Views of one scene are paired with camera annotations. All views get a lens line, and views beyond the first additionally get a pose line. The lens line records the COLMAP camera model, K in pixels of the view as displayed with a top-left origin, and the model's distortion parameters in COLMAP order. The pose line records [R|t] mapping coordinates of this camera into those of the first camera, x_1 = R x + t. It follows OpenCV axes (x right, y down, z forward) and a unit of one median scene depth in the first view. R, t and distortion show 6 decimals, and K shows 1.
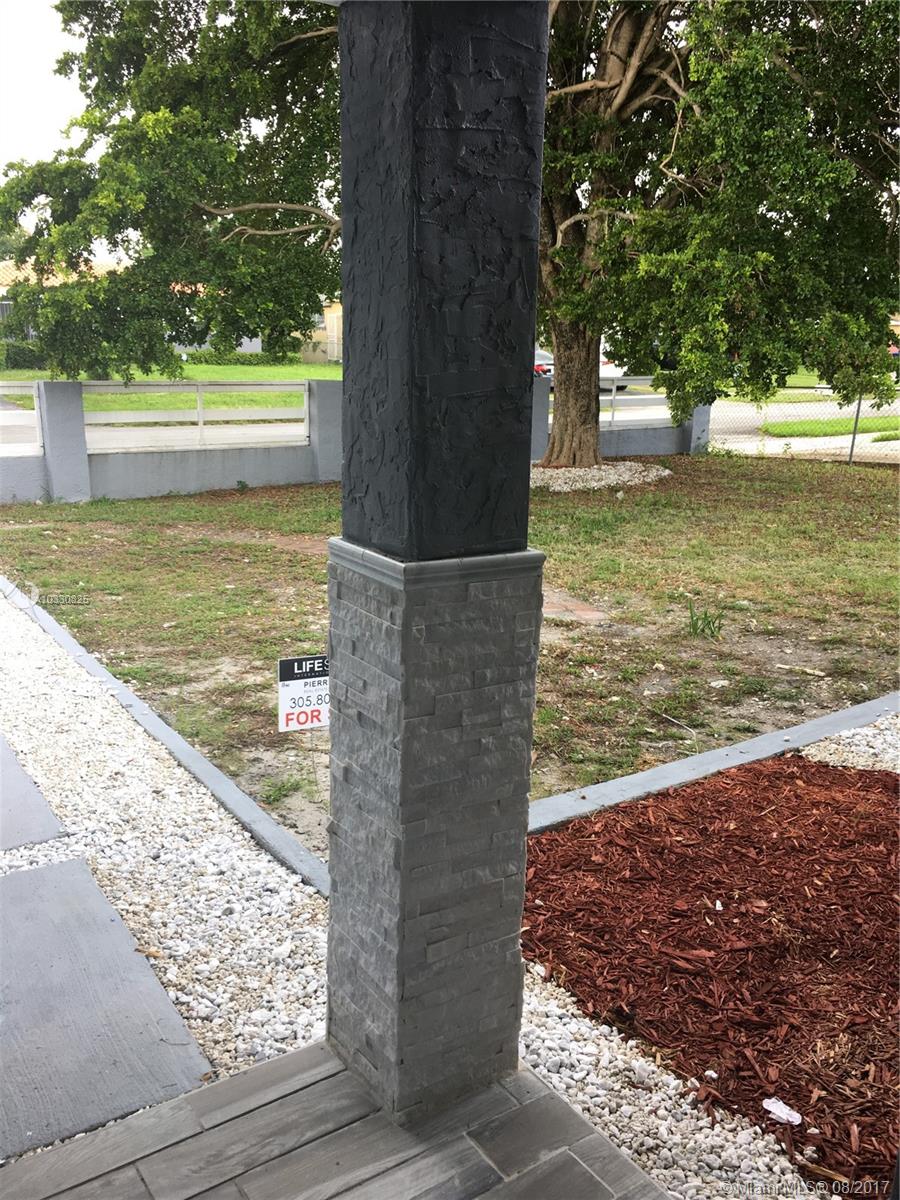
lens RADIAL K [[1017.0, 0, 448.3], [0, 1017.0, 596.0], [0, 0, 1]] dist [0.077913, -0.092481]
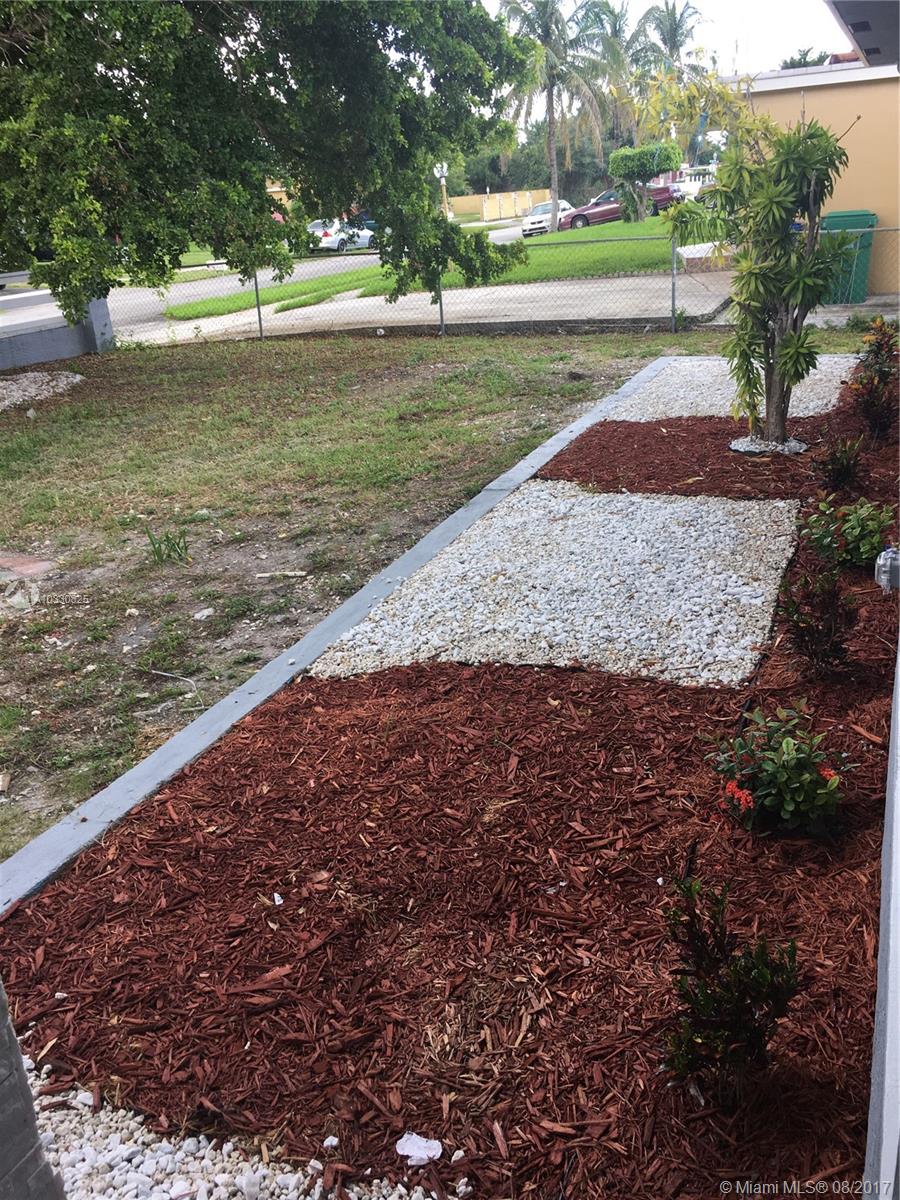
lens RADIAL K [[1017.0, 0, 449.0], [0, 1017.0, 598.0], [0, 0, 1]] dist [0.077913, -0.092481]
pose [[0.840900, -0.270412, 0.468790, 0.029140], [0.218389, 0.962112, 0.163236, -0.026756], [-0.495170, -0.034887, 0.868095, 0.113072]]
